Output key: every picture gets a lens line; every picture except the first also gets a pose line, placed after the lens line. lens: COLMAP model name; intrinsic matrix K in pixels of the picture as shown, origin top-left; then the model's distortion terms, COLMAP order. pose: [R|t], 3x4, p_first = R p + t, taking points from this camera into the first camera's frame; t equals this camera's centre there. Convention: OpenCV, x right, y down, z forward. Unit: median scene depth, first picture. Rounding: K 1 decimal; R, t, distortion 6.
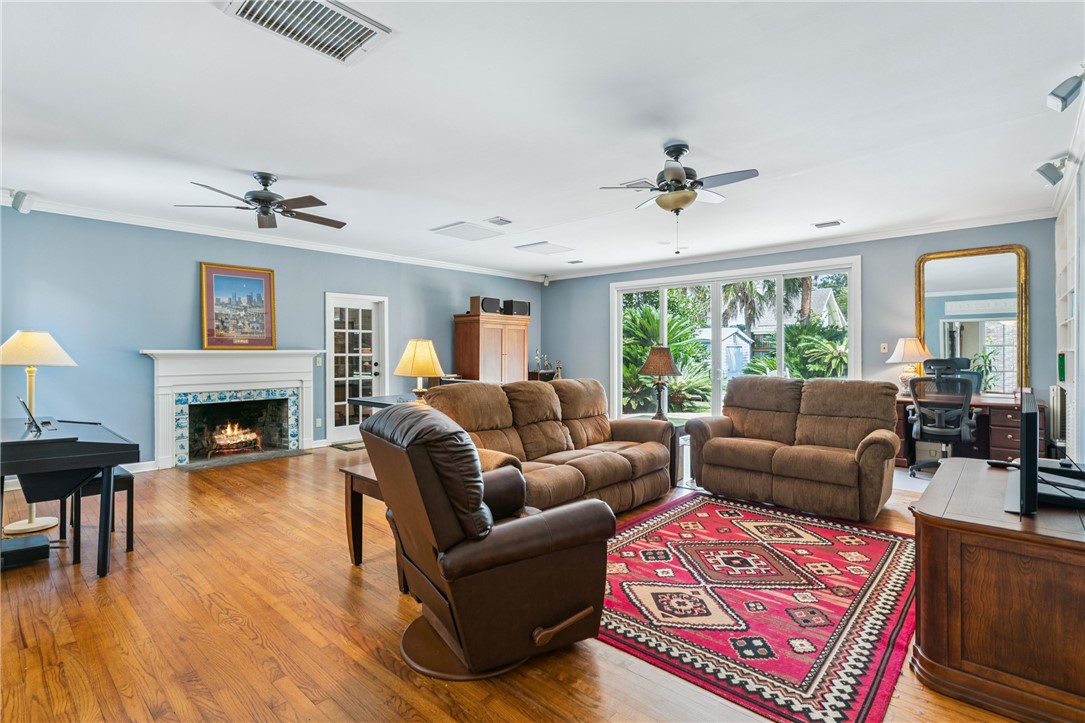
lens RADIAL K [[520.1, 0, 542.4], [0, 520.1, 351.8], [0, 0, 1]] dist [0.004622, 0.000252]
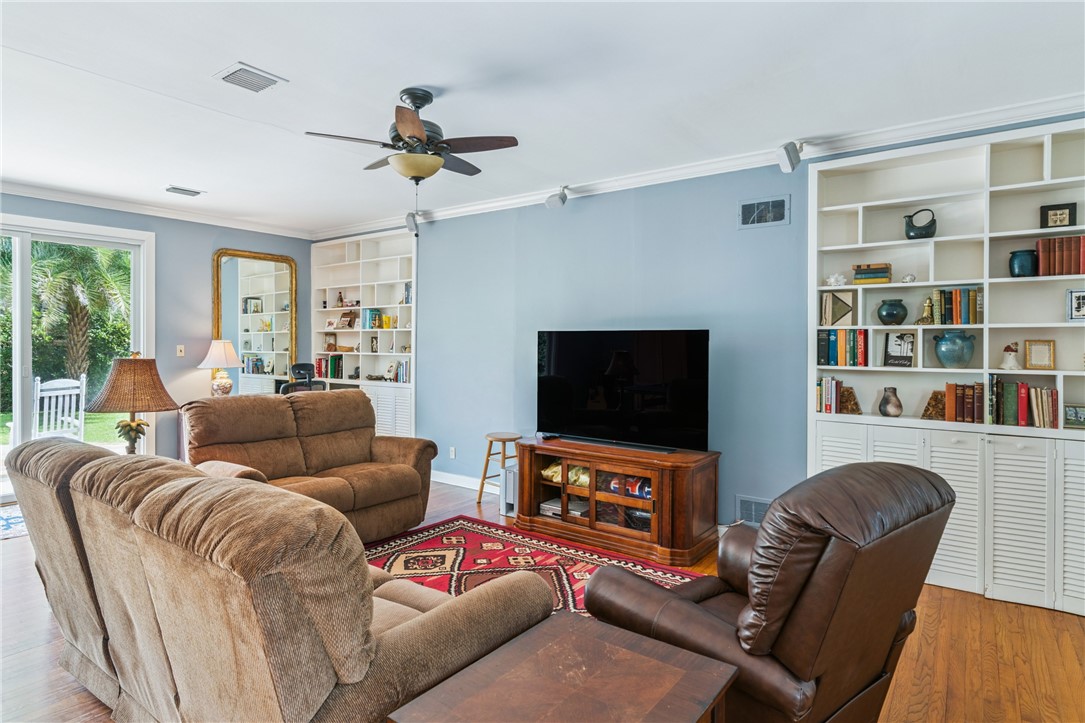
lens RADIAL K [[598.6, 0, 535.9], [0, 598.6, 346.6], [0, 0, 1]] dist [-0.005398, 0.000204]
pose [[-0.096443, -0.005603, 0.995323, -0.397450], [-0.004588, 0.999976, 0.005184, -0.024495], [-0.995328, -0.004067, -0.096467, 0.597740]]
